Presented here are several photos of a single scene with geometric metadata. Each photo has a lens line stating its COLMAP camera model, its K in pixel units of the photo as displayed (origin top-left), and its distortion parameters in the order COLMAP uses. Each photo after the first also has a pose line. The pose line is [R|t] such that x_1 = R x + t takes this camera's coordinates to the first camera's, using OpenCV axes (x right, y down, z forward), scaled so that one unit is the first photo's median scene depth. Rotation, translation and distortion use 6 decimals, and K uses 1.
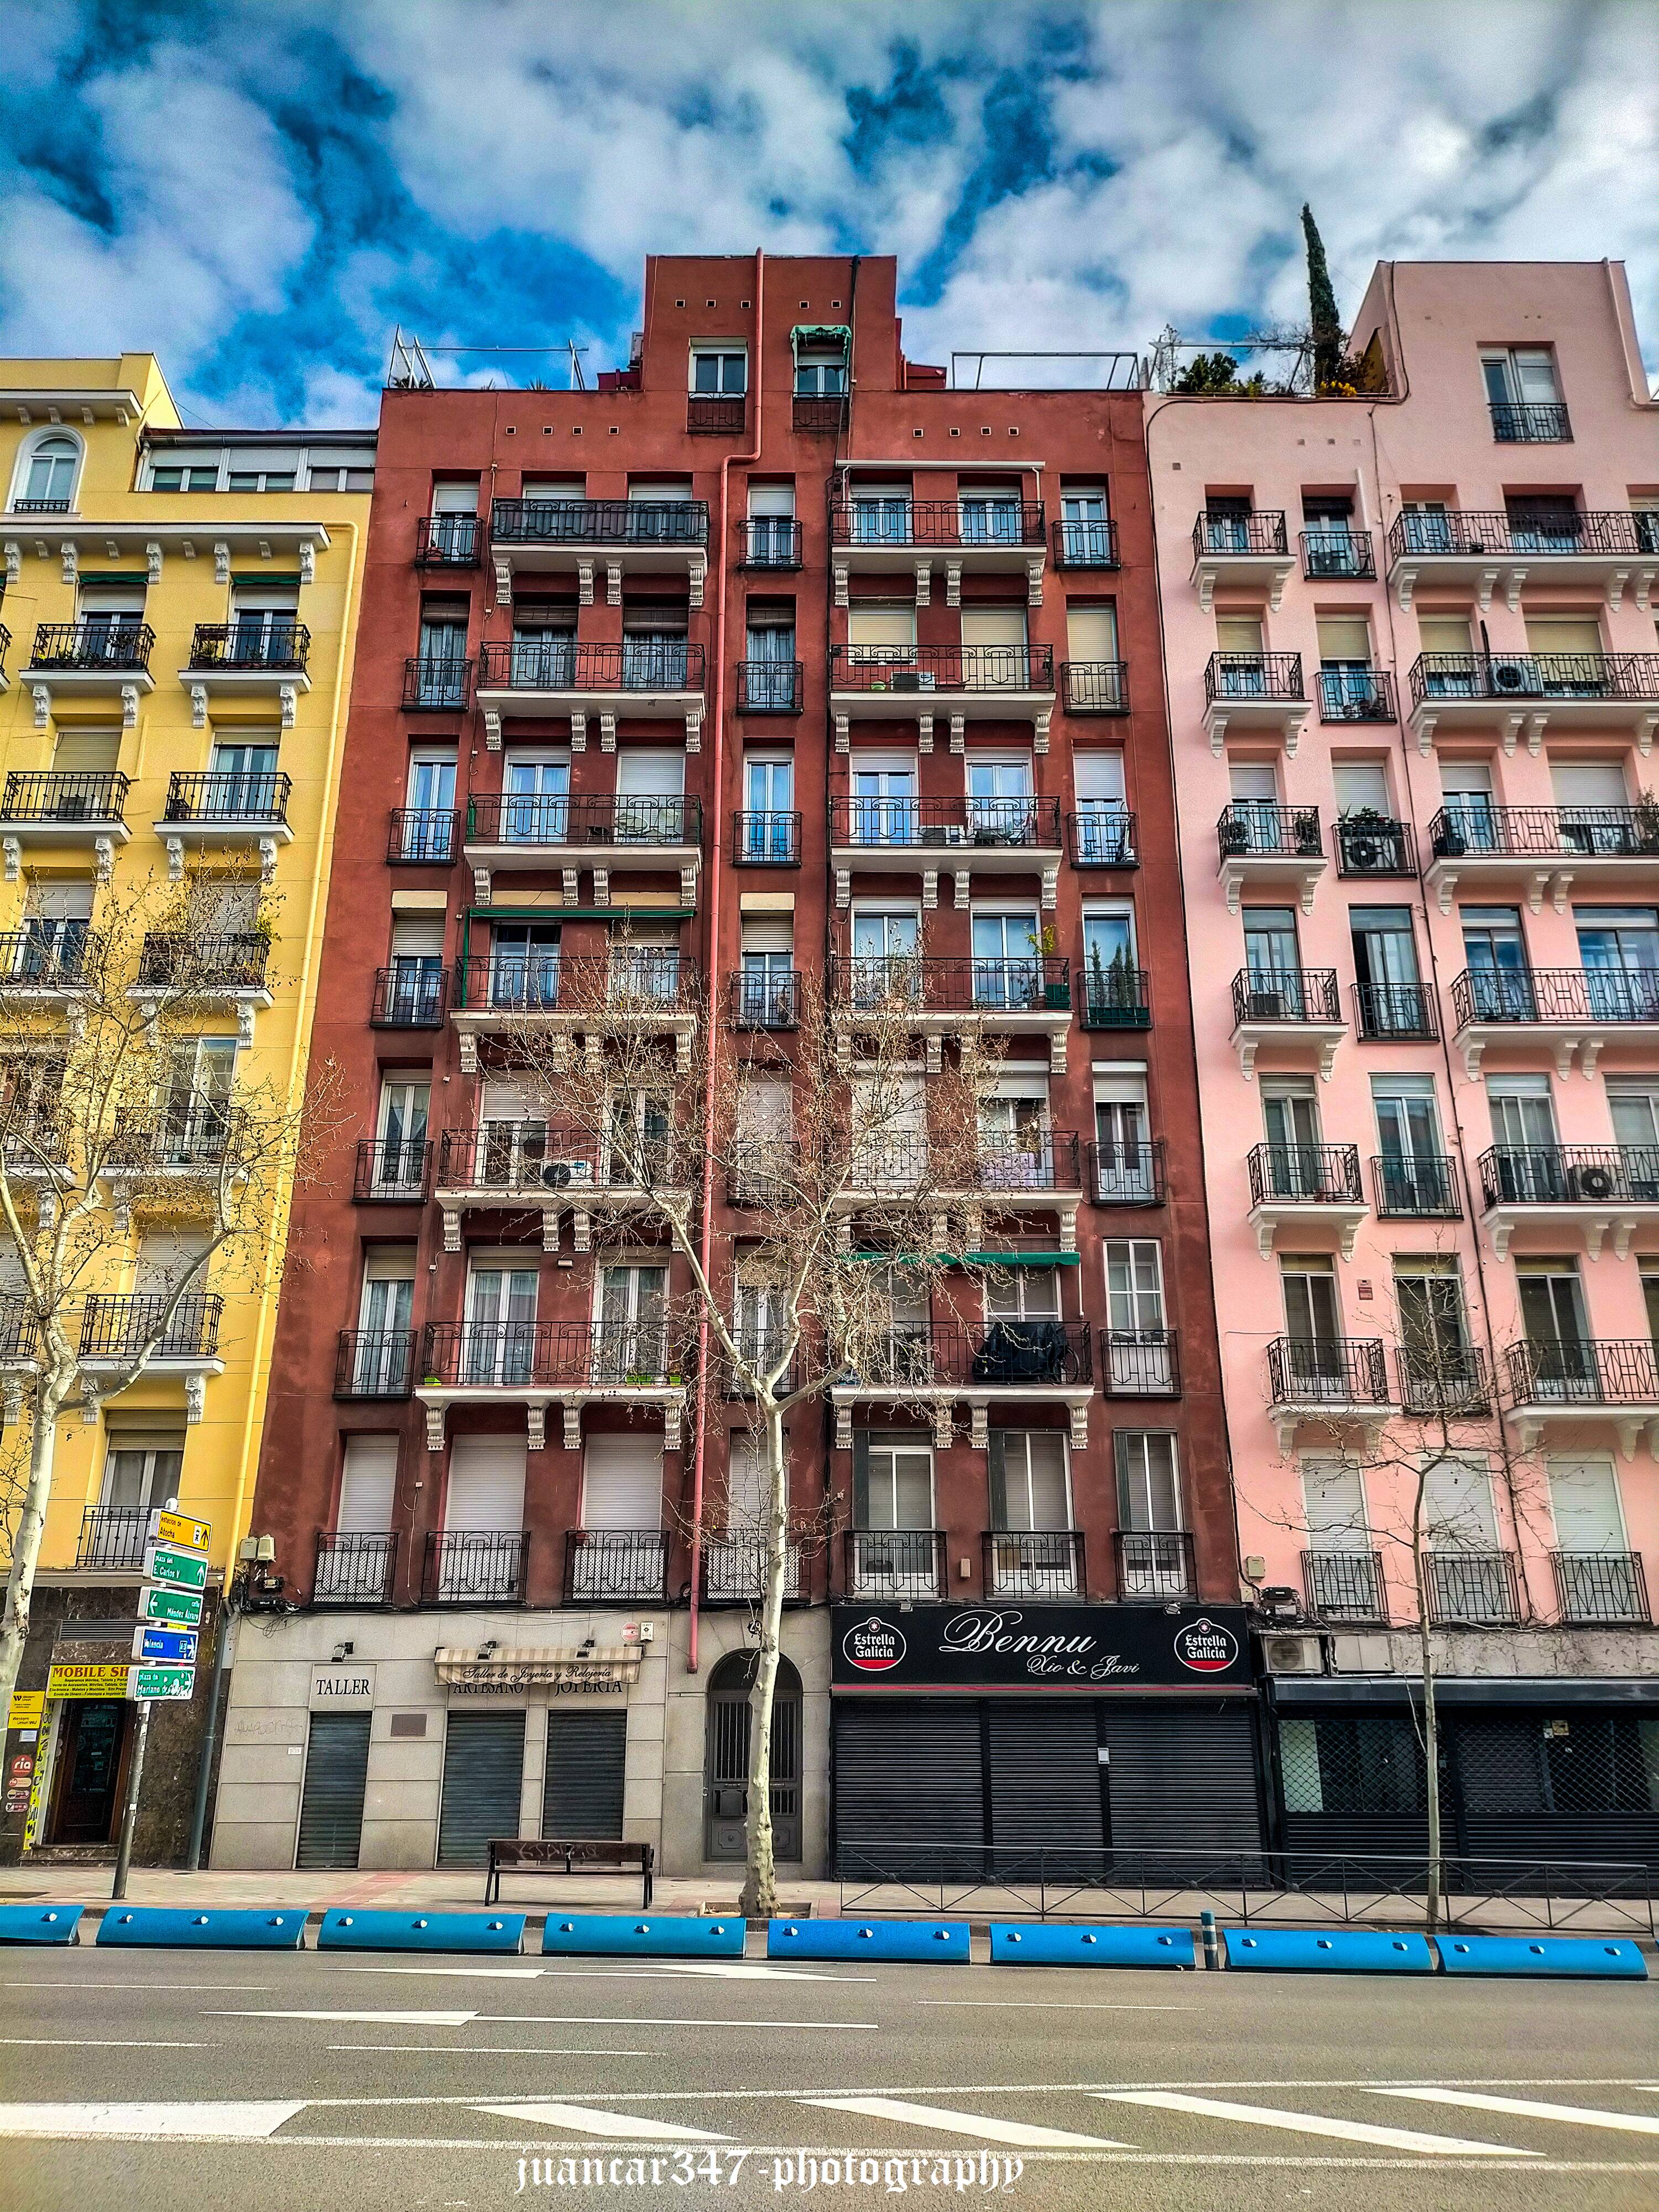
lens RADIAL K [[1647.6, 0, 829.5], [0, 1647.6, 1106.0], [0, 0, 1]] dist [0.093612, -0.161644]
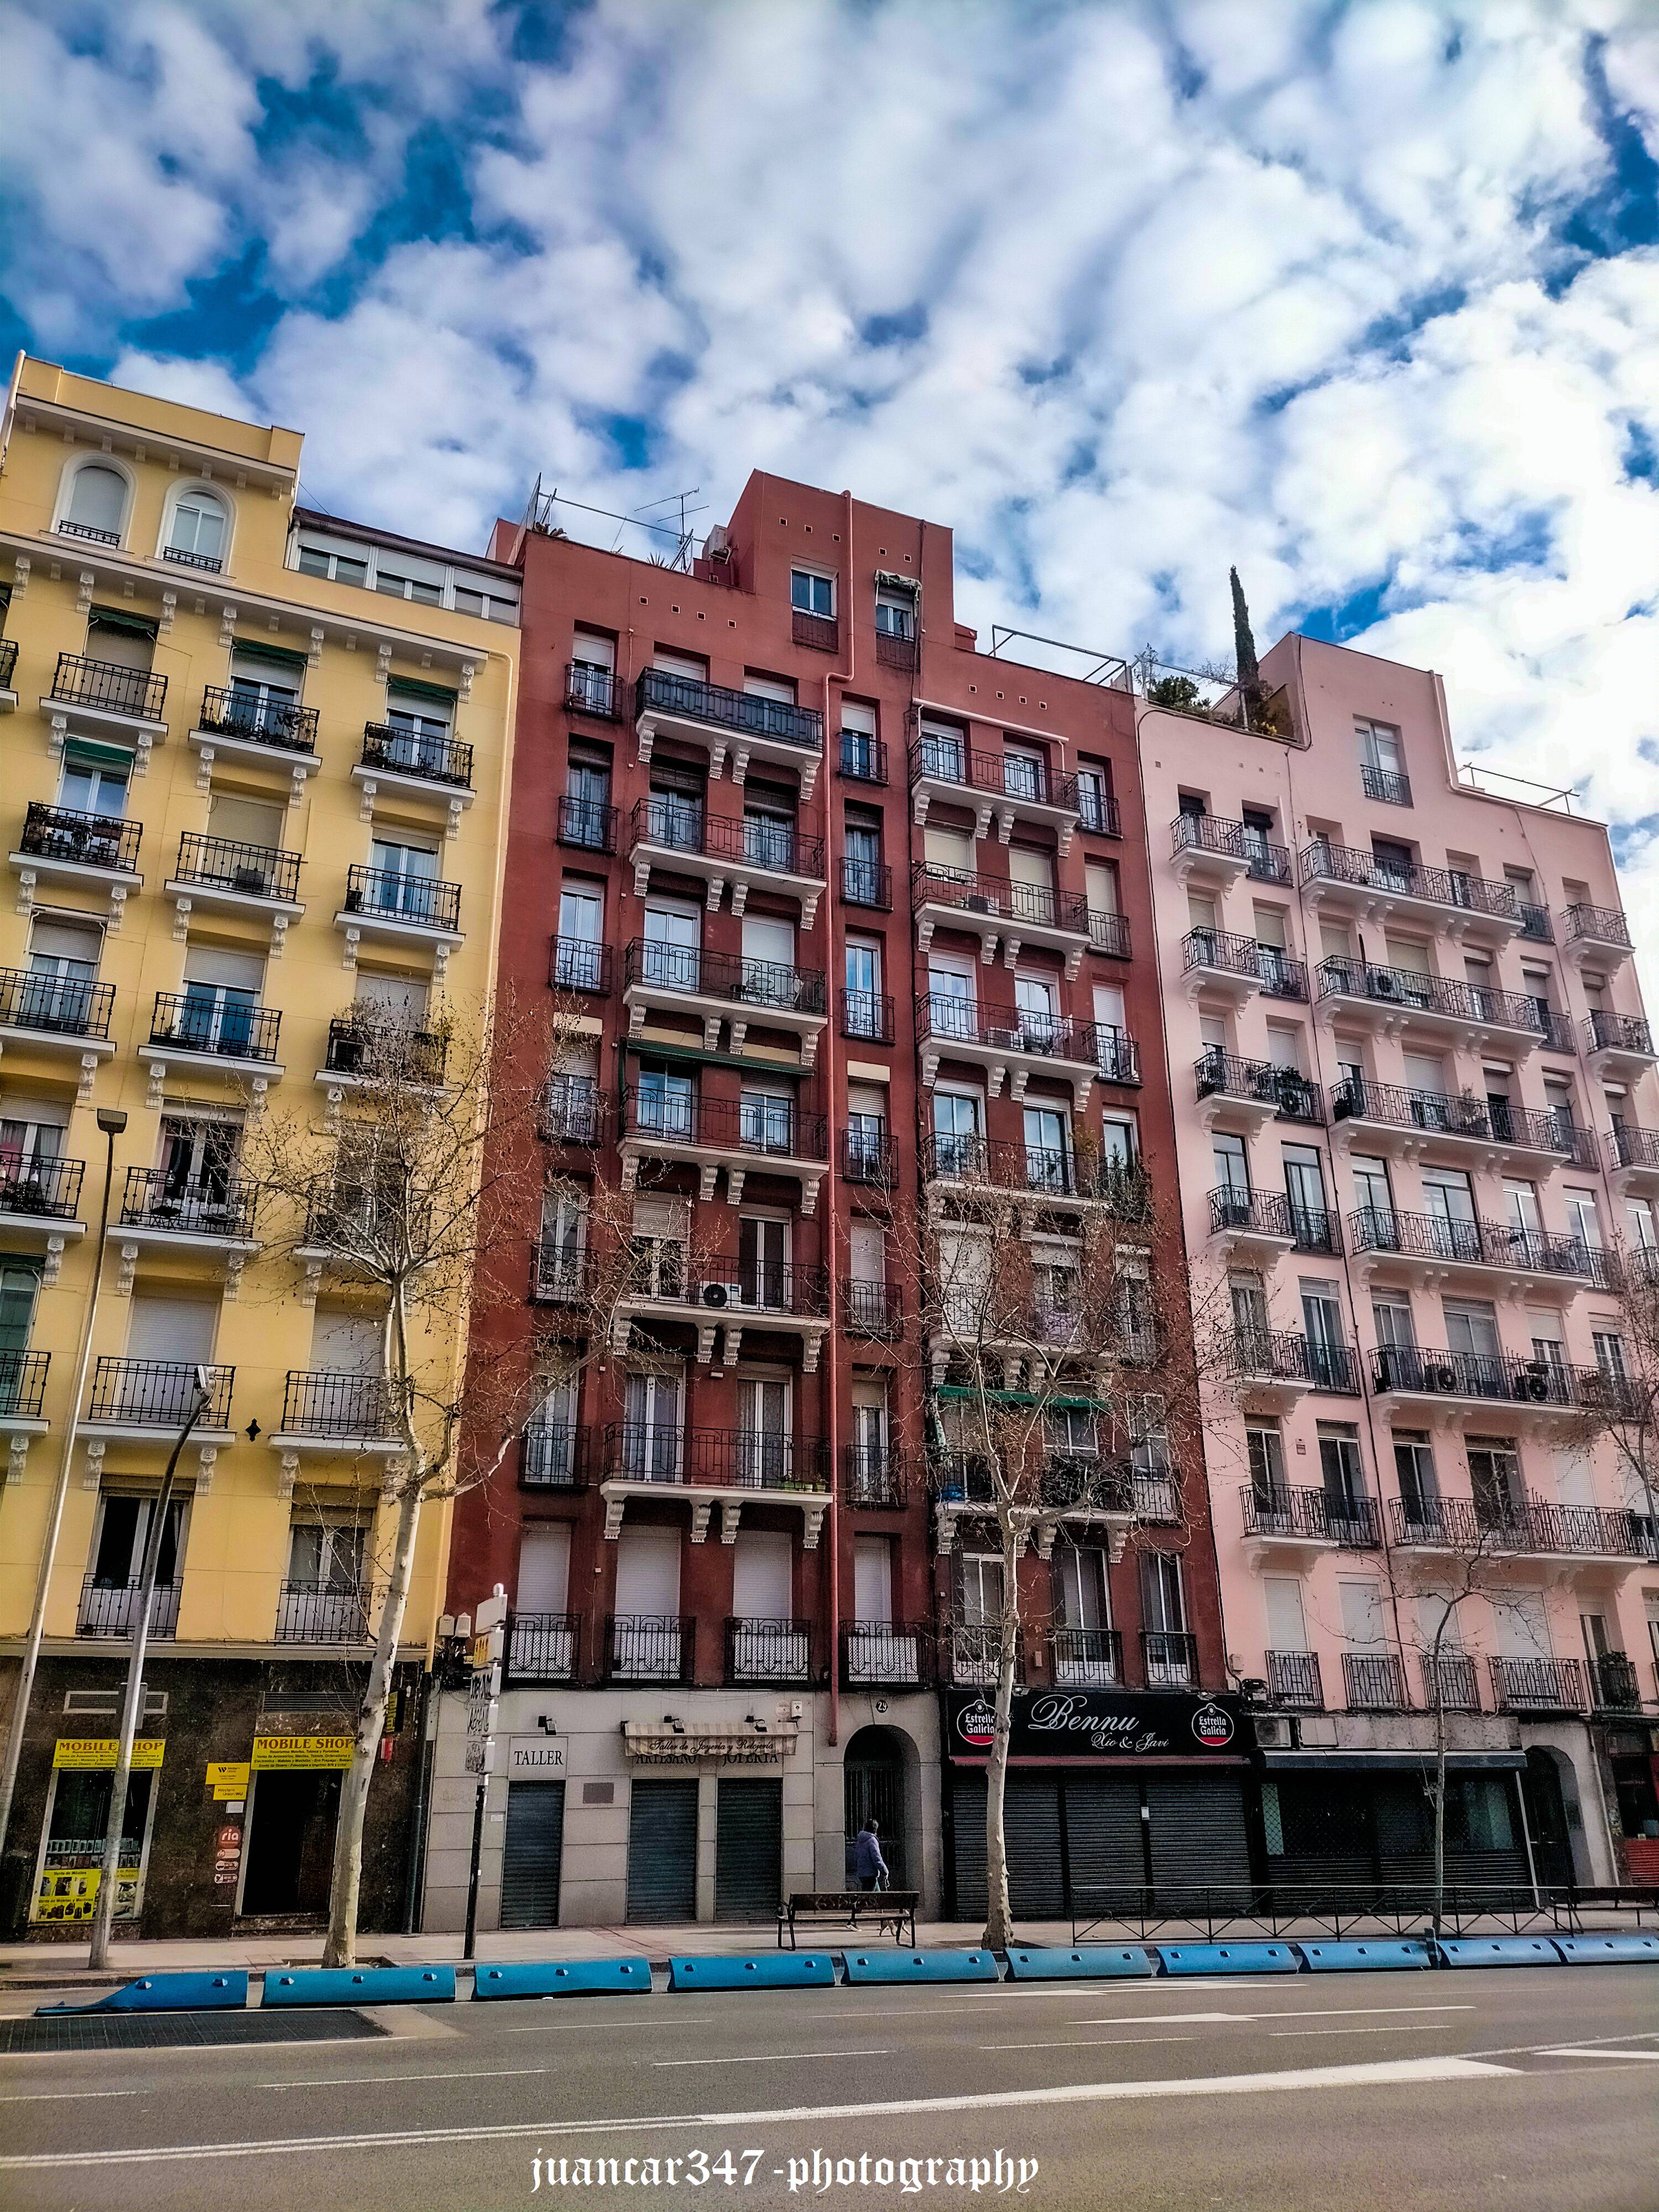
lens RADIAL K [[1634.5, 0, 829.5], [0, 1634.5, 1106.0], [0, 0, 1]] dist [0.117998, -0.229781]
pose [[0.923133, 0.139400, 0.358320, -0.485061], [-0.126943, 0.990202, -0.058186, -0.029512], [-0.362921, 0.008227, 0.931784, -0.069406]]
